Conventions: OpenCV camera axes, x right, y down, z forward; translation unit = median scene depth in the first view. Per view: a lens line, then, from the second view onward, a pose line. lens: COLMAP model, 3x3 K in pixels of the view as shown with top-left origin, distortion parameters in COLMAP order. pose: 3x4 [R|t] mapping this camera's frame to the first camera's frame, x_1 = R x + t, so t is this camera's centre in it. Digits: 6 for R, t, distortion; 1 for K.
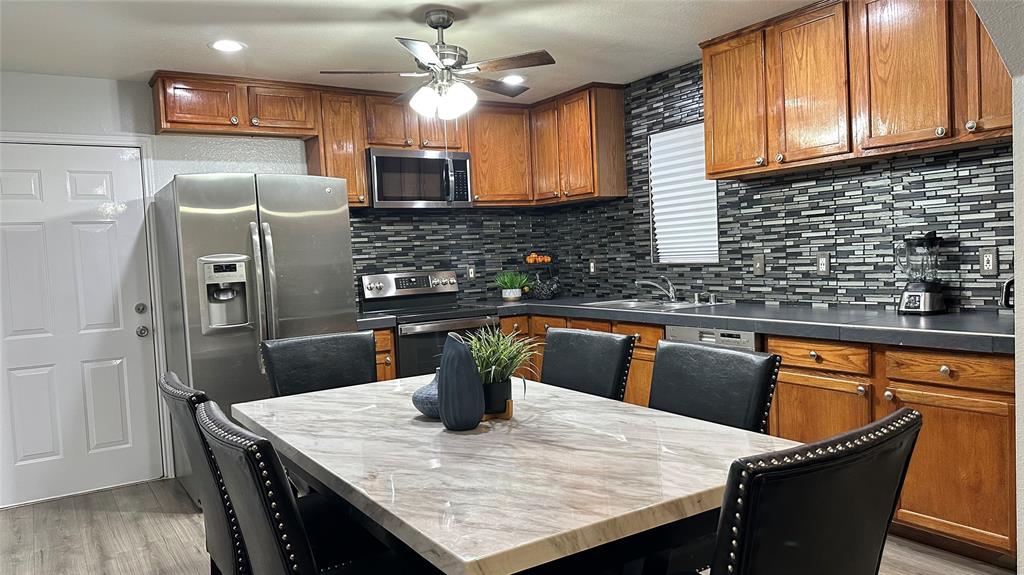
lens RADIAL K [[726.7, 0, 509.1], [0, 726.7, 290.1], [0, 0, 1]] dist [0.044455, -0.051019]
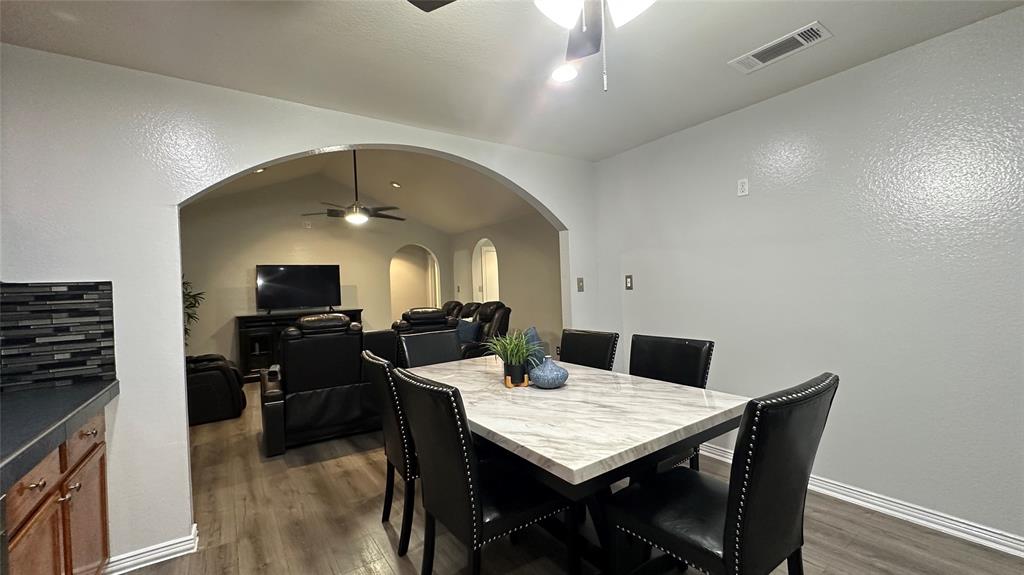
lens RADIAL K [[411.9, 0, 514.8], [0, 411.9, 278.6], [0, 0, 1]] dist [-0.003535, 0.000796]
pose [[-0.995221, 0.083312, -0.050943, 0.173066], [0.081848, 0.996188, 0.030185, -0.067882], [0.053263, 0.025871, -0.998245, 1.246506]]
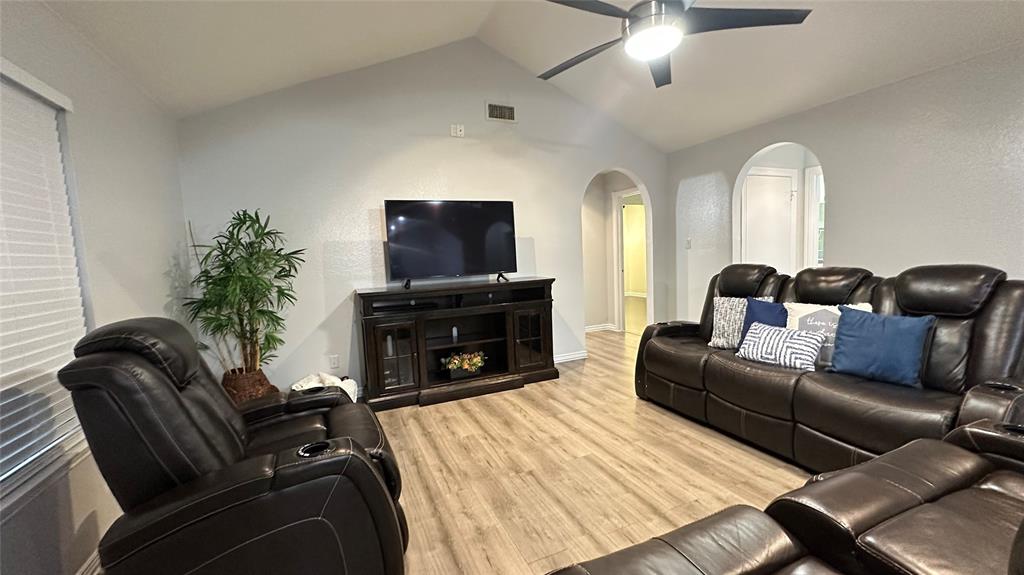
lens RADIAL K [[411.9, 0, 515.5], [0, 411.9, 285.1], [0, 0, 1]] dist [-0.003535, 0.000796]
pose [[-0.983804, 0.077270, 0.161735, 0.830991], [0.097689, 0.987666, 0.122361, -0.049974], [-0.150285, 0.136180, -0.979219, 0.201819]]
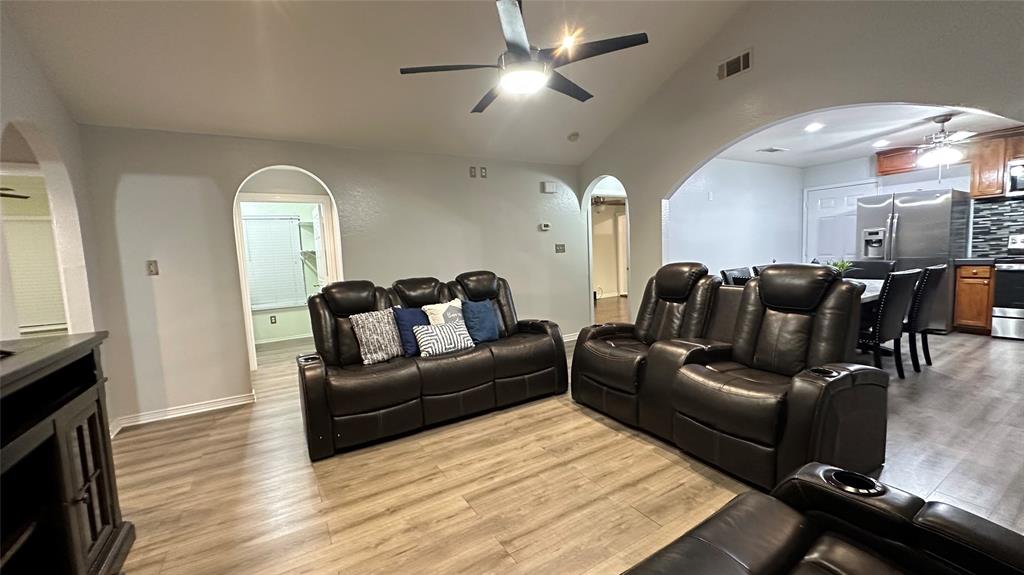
lens RADIAL K [[411.9, 0, 510.7], [0, 411.9, 291.8], [0, 0, 1]] dist [-0.003535, 0.000796]
pose [[-0.029797, 0.141177, -0.989536, 1.487717], [0.002088, 0.989982, 0.141177, -0.038200], [0.999554, 0.002141, -0.029794, -0.495433]]
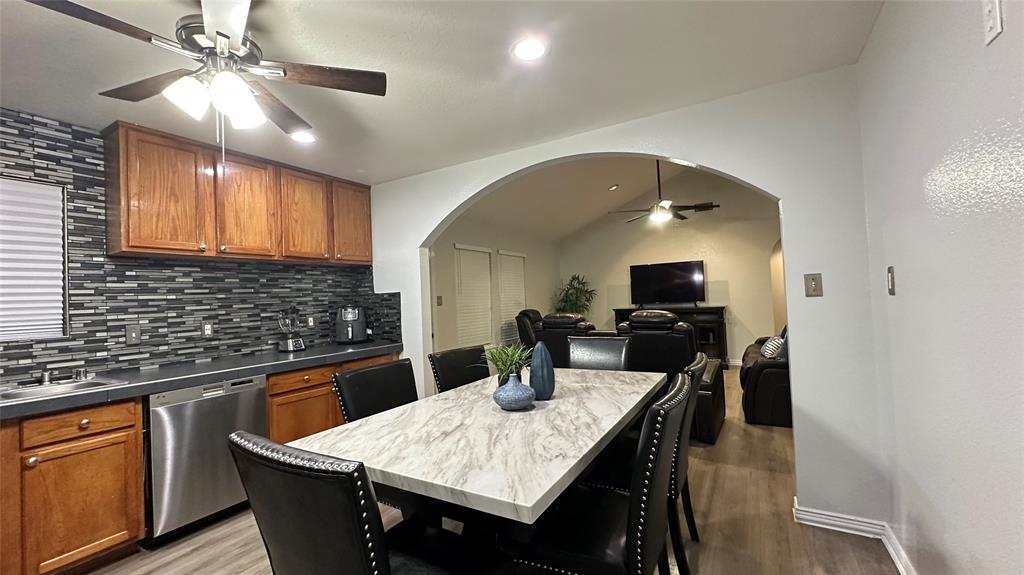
lens RADIAL K [[411.9, 0, 511.3], [0, 411.9, 285.3], [0, 0, 1]] dist [-0.003535, 0.000796]
pose [[-0.443510, 0.093117, 0.891419, -0.507956], [0.108163, 0.992880, -0.049901, -0.017225], [-0.889719, 0.074287, -0.450424, 0.829110]]
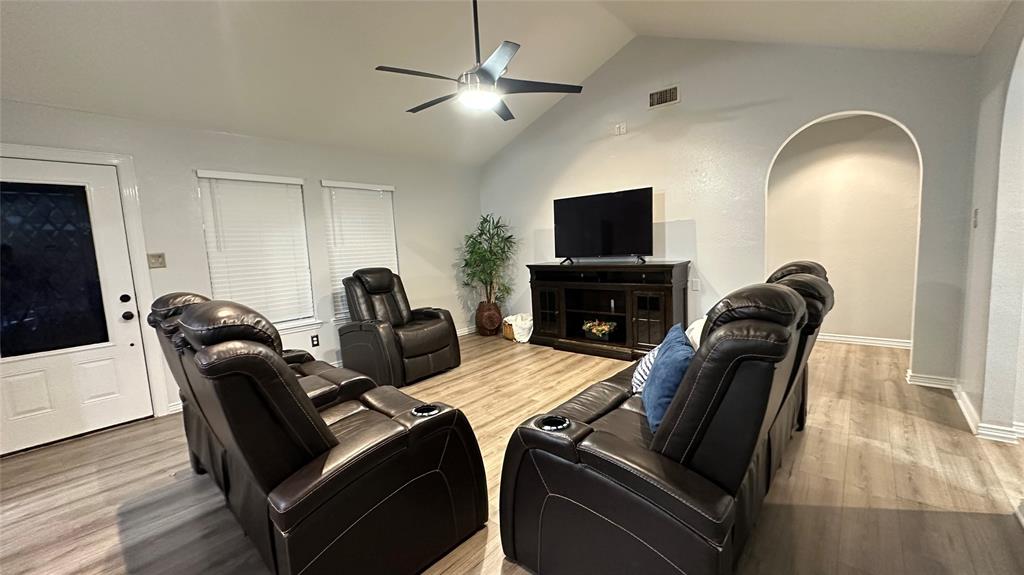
lens RADIAL K [[411.9, 0, 512.3], [0, 411.9, 283.4], [0, 0, 1]] dist [-0.003535, 0.000796]
pose [[-0.285342, -0.033540, 0.957839, -0.170824], [0.110908, 0.991518, 0.067760, 0.020085], [-0.951987, 0.125566, -0.279202, -0.268033]]
